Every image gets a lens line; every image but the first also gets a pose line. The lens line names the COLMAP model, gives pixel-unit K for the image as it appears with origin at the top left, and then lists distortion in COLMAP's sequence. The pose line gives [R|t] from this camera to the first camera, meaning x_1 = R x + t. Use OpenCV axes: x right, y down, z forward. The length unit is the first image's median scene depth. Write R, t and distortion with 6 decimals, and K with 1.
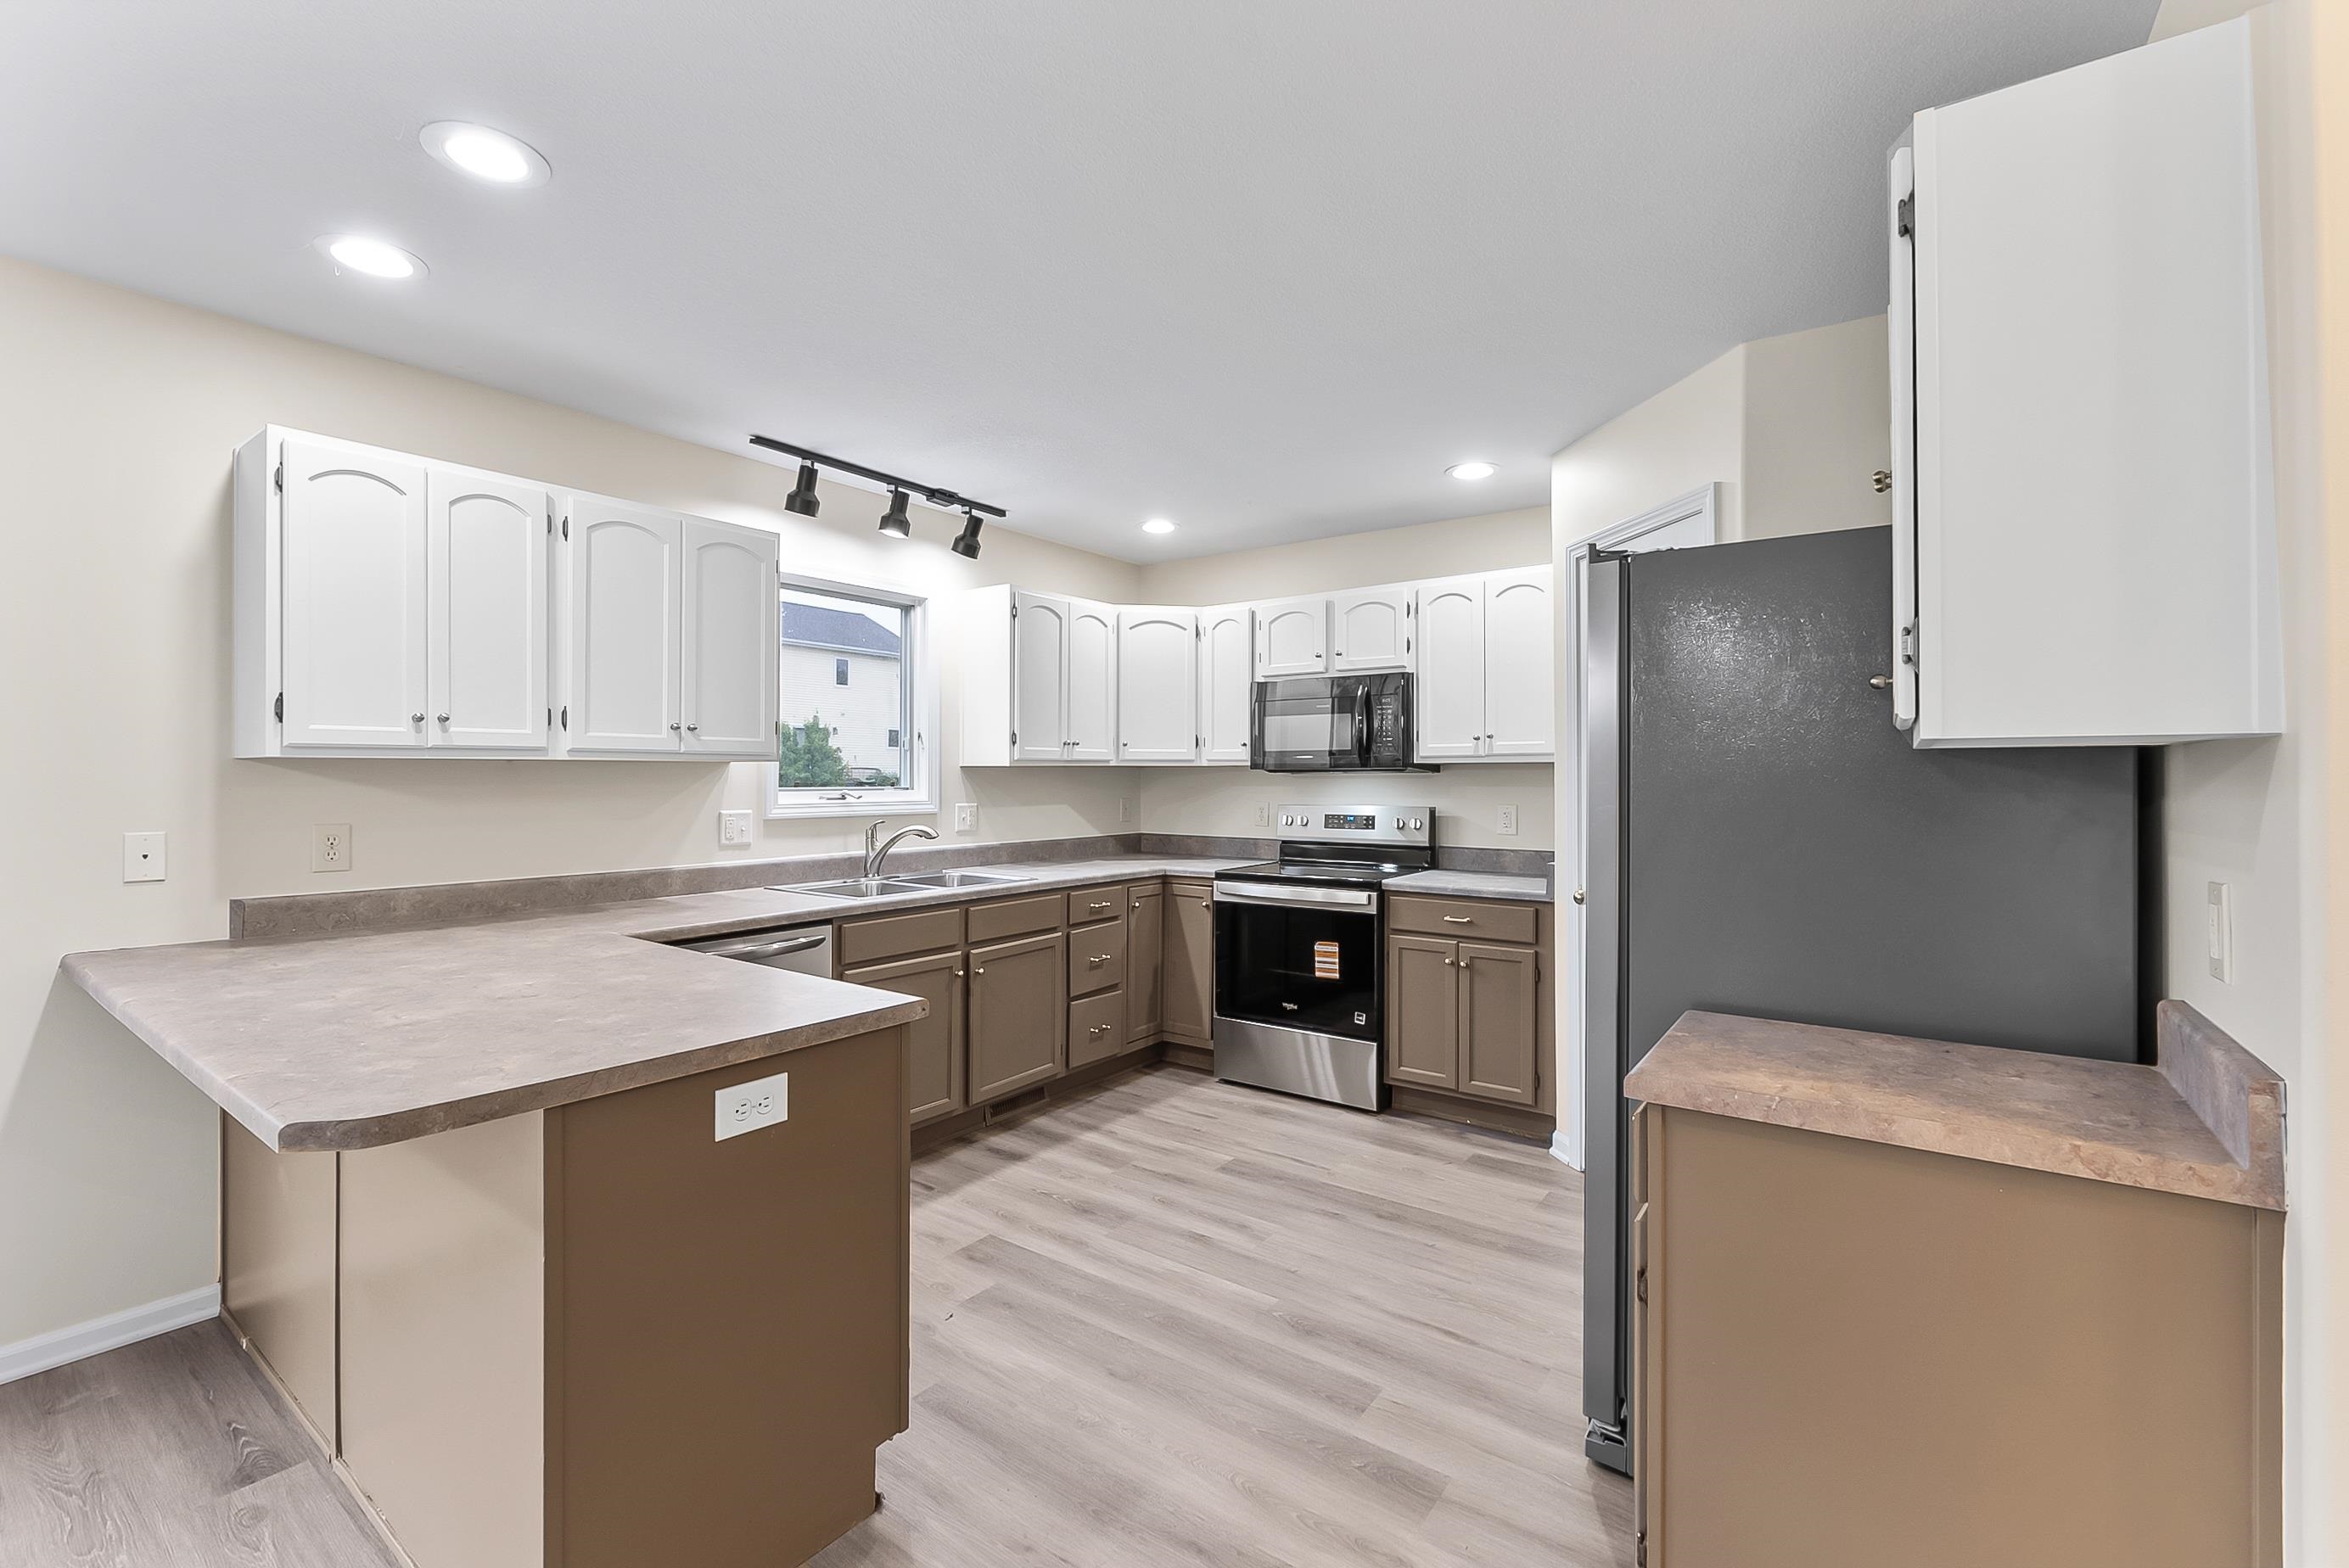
lens RADIAL K [[995.5, 0, 1167.0], [0, 995.5, 771.9], [0, 0, 1]] dist [-0.007664, -0.000037]
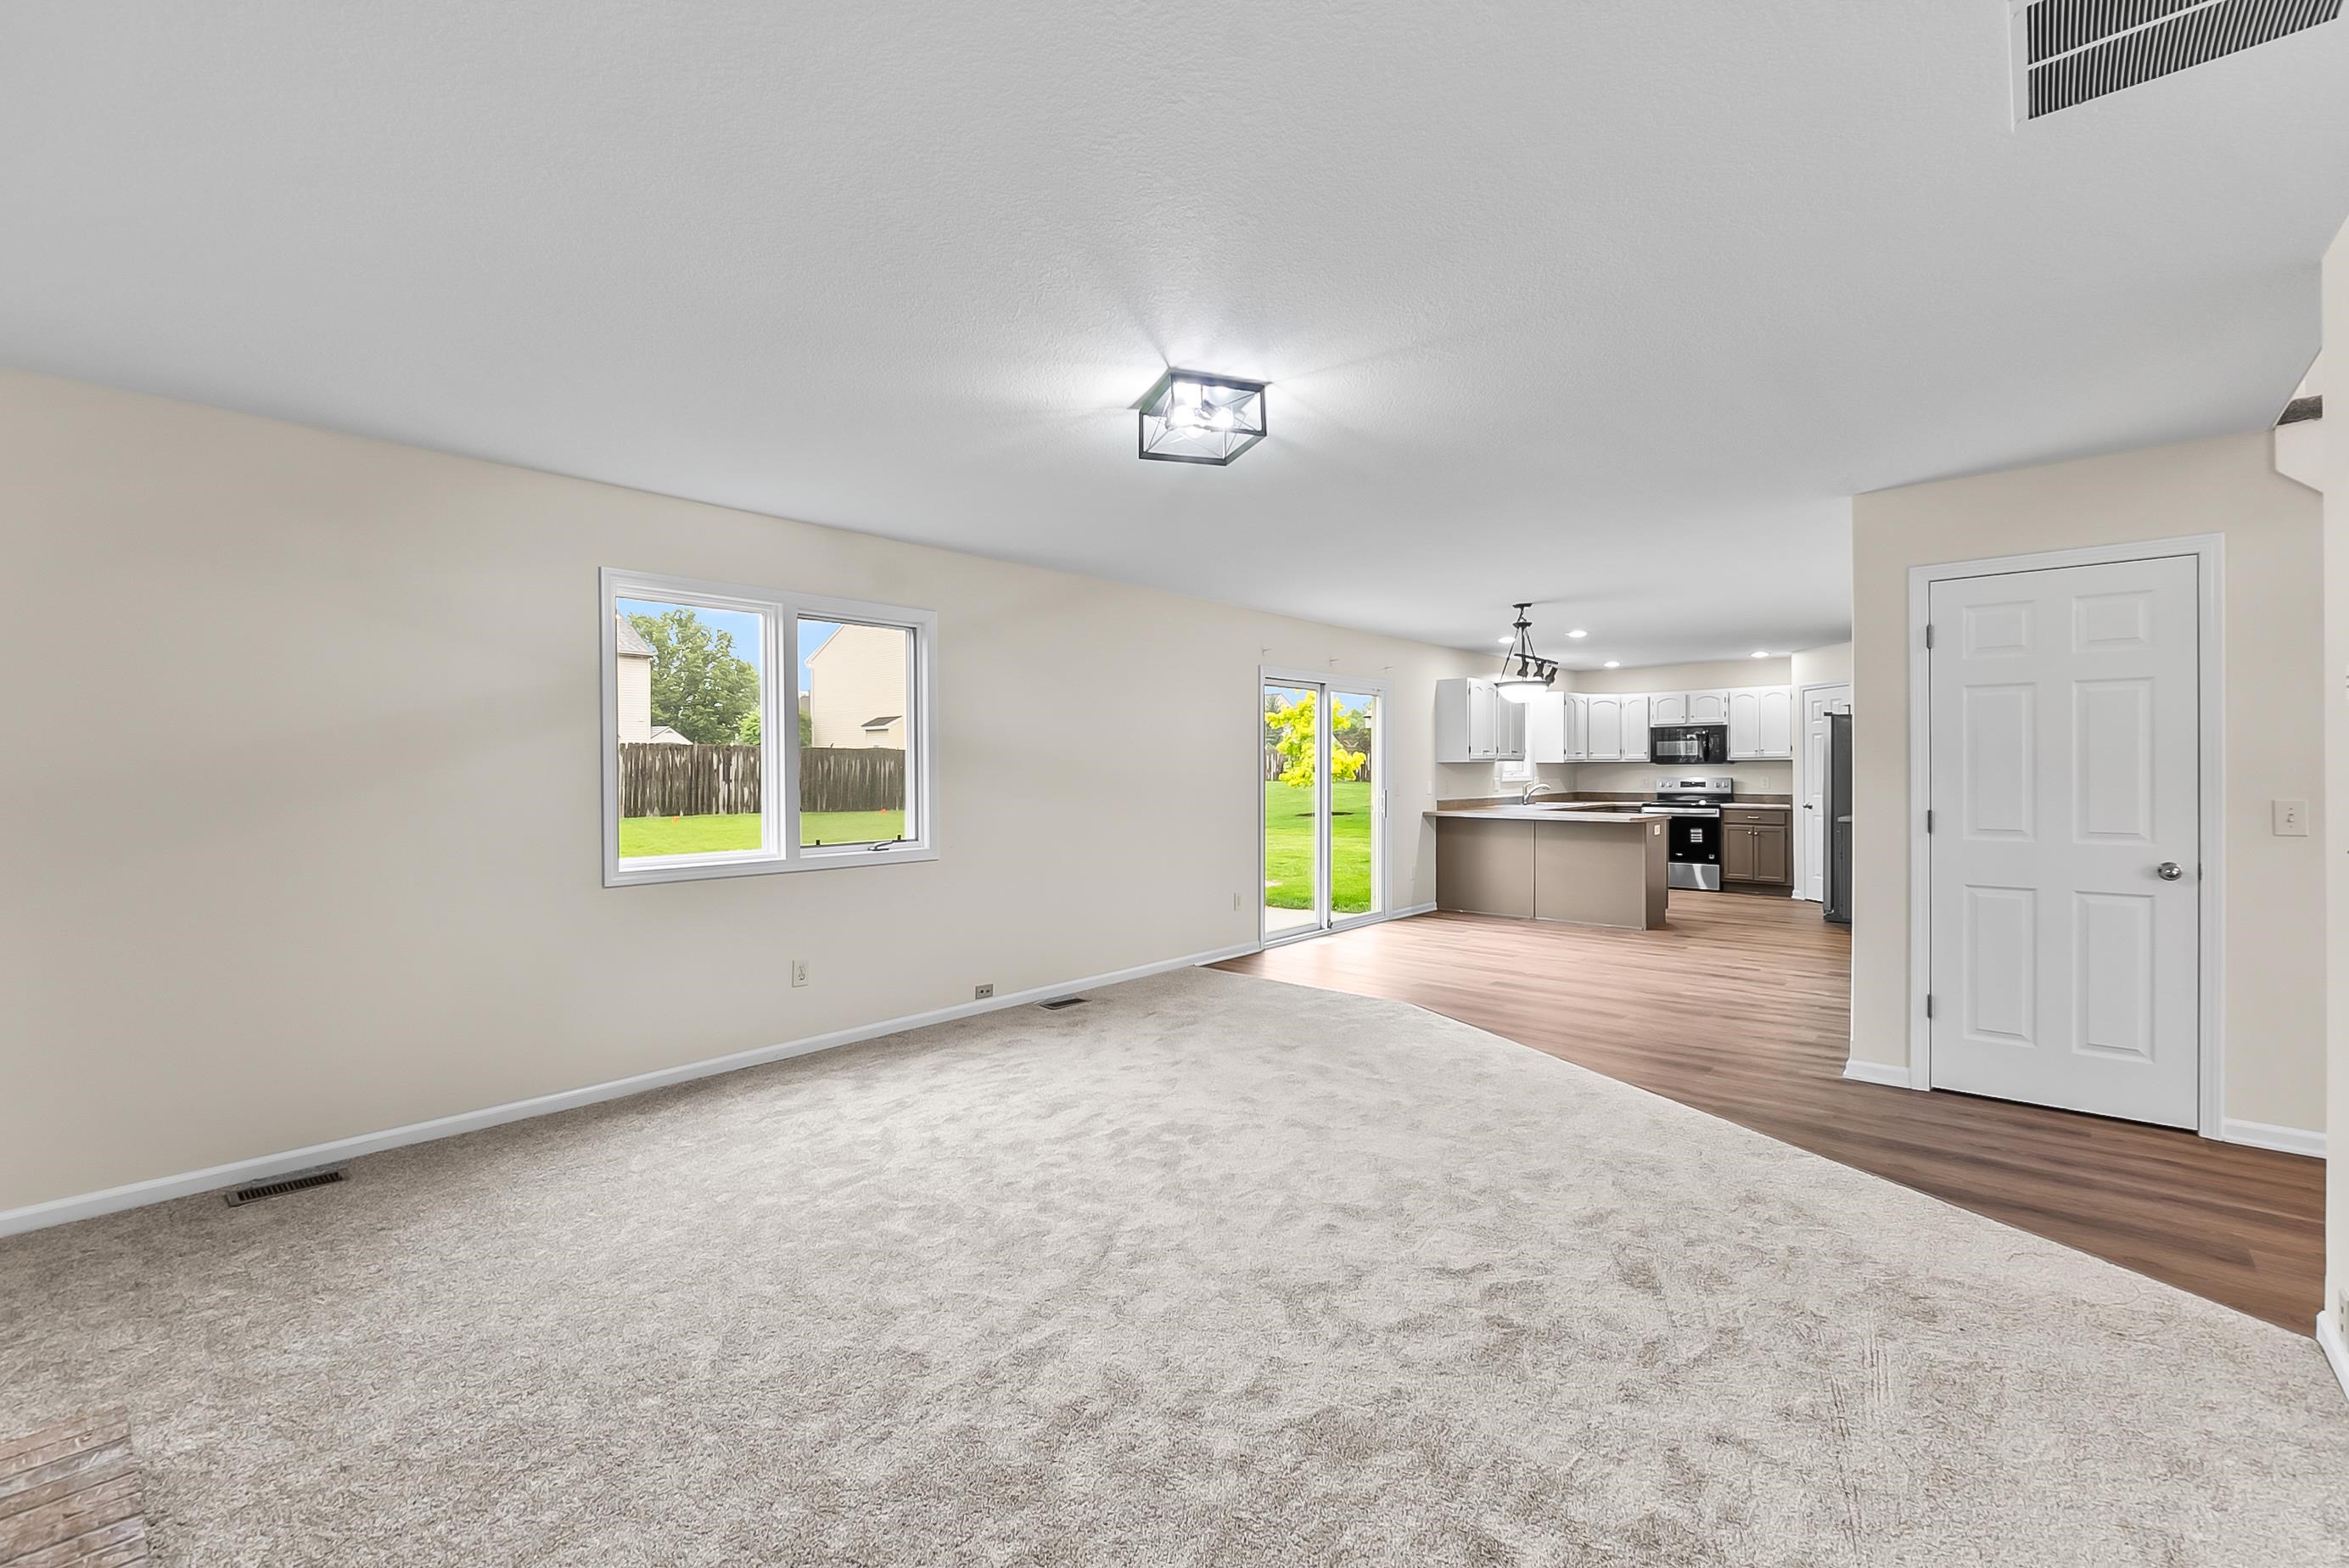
lens RADIAL K [[995.5, 0, 1167.0], [0, 995.5, 771.9], [0, 0, 1]] dist [-0.007664, -0.000037]
pose [[0.995472, -0.005264, -0.094907, -0.966650], [0.006117, 0.999943, 0.008705, -0.010472], [0.094855, -0.009246, 0.995448, -1.716409]]
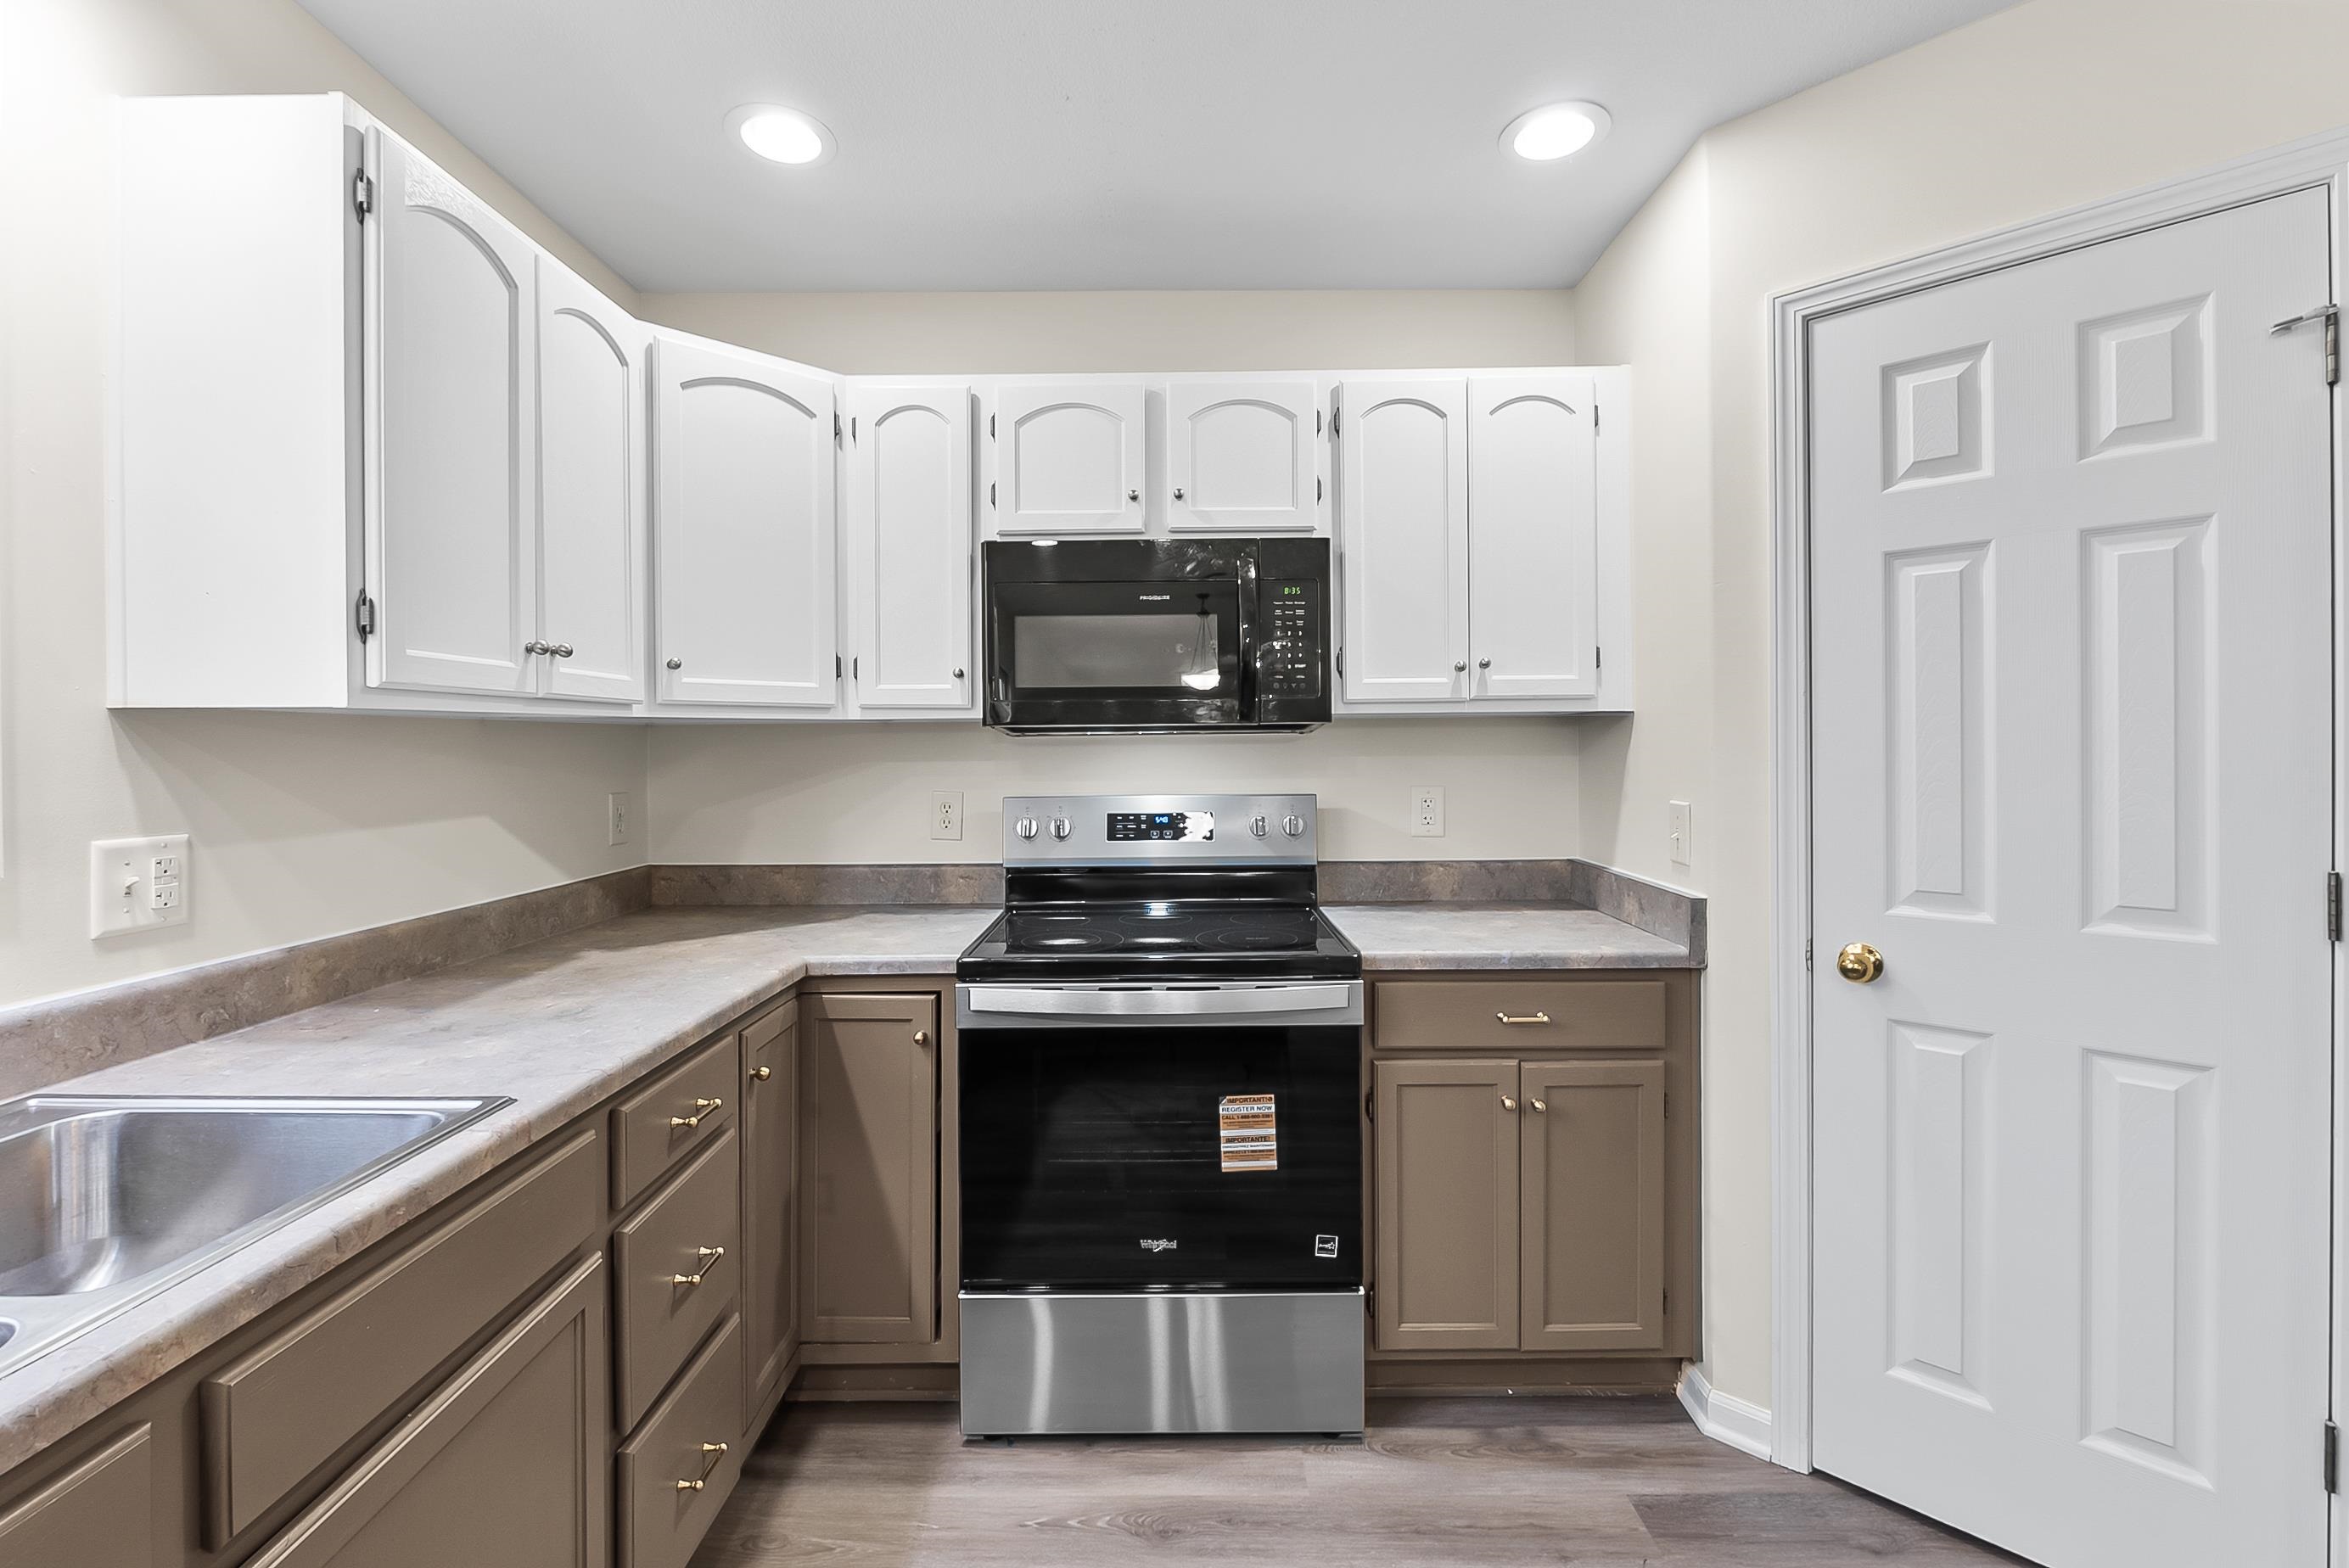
lens RADIAL K [[1006.1, 0, 1173.7], [0, 1006.1, 754.3], [0, 0, 1]] dist [-0.005893, -0.000087]
pose [[0.807092, -0.011239, 0.590319, -0.140458], [0.005043, 0.999914, 0.012143, 0.006018], [-0.590404, -0.006824, 0.807079, 0.632401]]
